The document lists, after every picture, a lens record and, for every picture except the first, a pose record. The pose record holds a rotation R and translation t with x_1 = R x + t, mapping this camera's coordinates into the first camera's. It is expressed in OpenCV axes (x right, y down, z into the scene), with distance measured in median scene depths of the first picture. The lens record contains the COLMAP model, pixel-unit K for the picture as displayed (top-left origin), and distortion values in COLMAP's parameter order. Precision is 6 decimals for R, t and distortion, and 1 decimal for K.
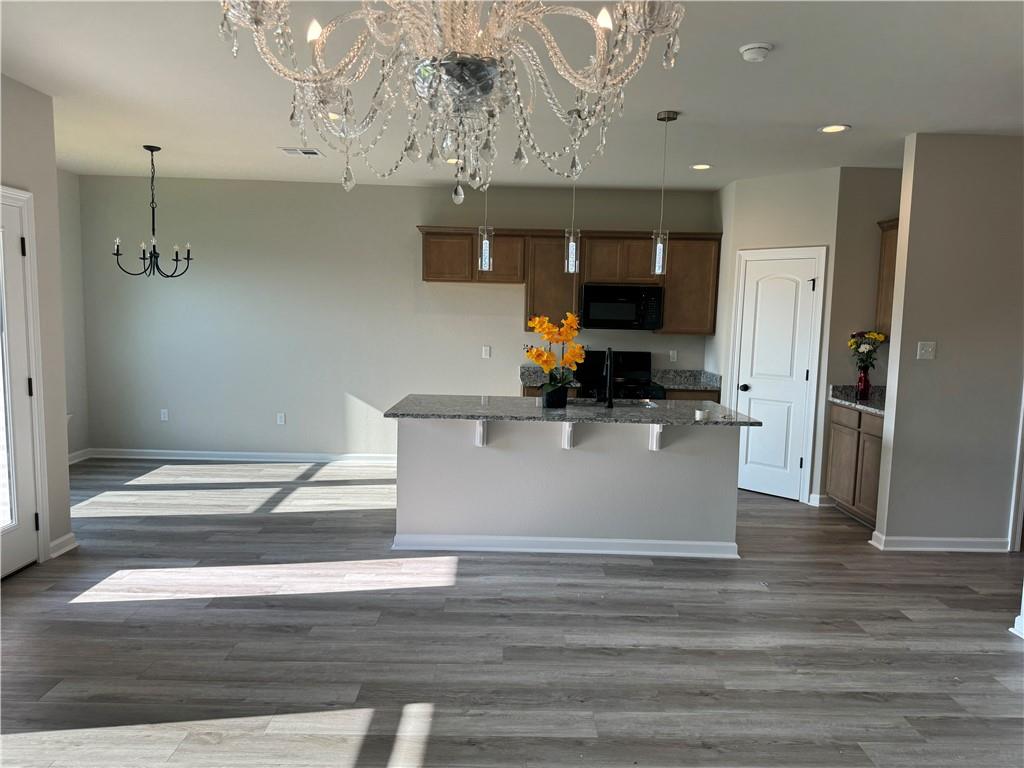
lens RADIAL K [[724.2, 0, 518.3], [0, 724.2, 381.7], [0, 0, 1]] dist [0.053180, -0.074660]
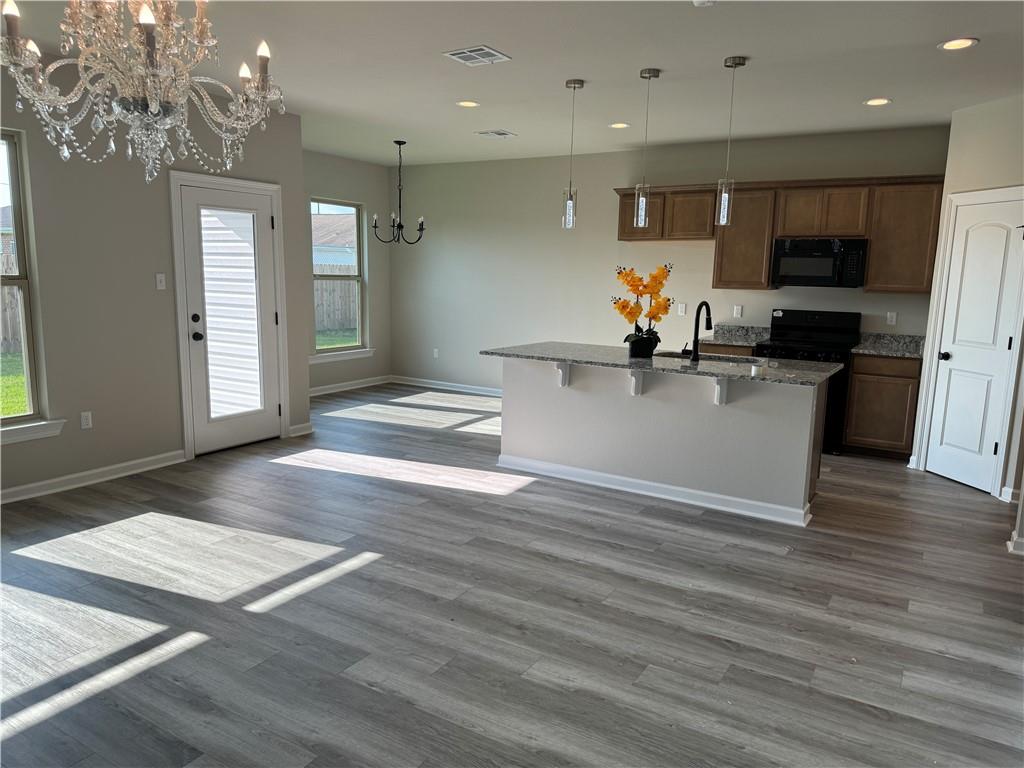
lens RADIAL K [[724.2, 0, 513.0], [0, 724.2, 386.6], [0, 0, 1]] dist [0.053180, -0.074660]
pose [[0.843832, 0.080934, -0.530469, 0.514765], [-0.051569, 0.996216, 0.069961, 0.015415], [0.534124, -0.031680, 0.844812, 0.001838]]
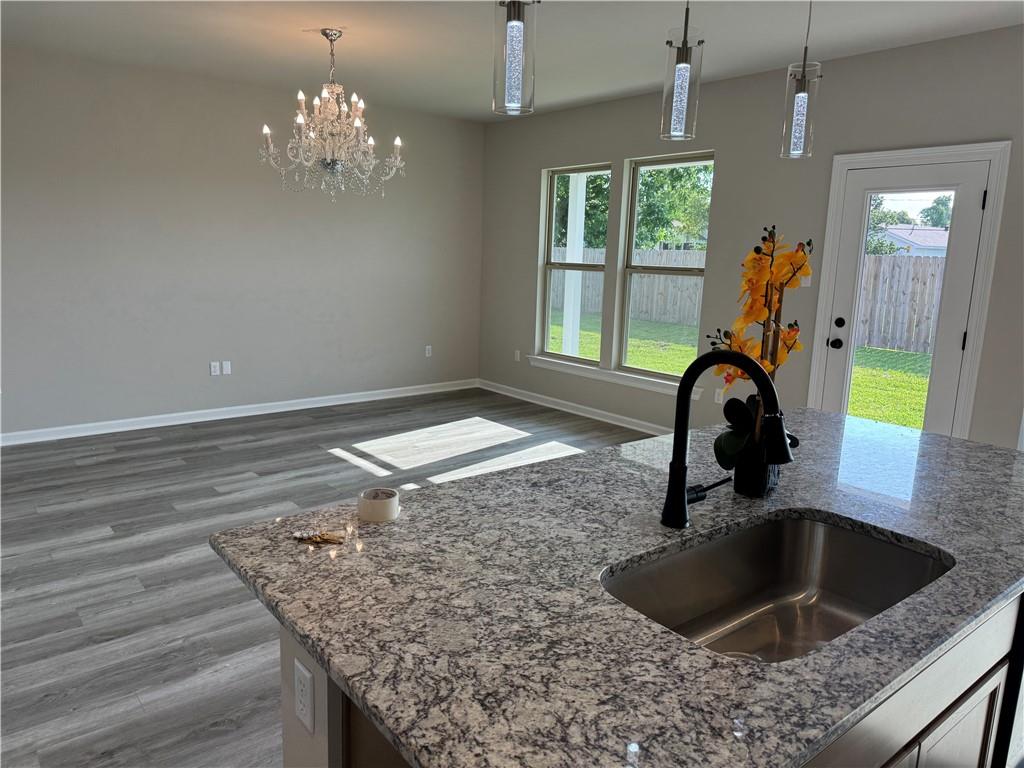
lens RADIAL K [[724.2, 0, 515.5], [0, 724.2, 381.0], [0, 0, 1]] dist [0.053180, -0.074660]
pose [[-0.782953, 0.066245, -0.618543, 0.438070], [-0.105445, 0.965793, 0.236908, -0.112515], [0.613079, 0.250710, -0.749186, 1.352722]]
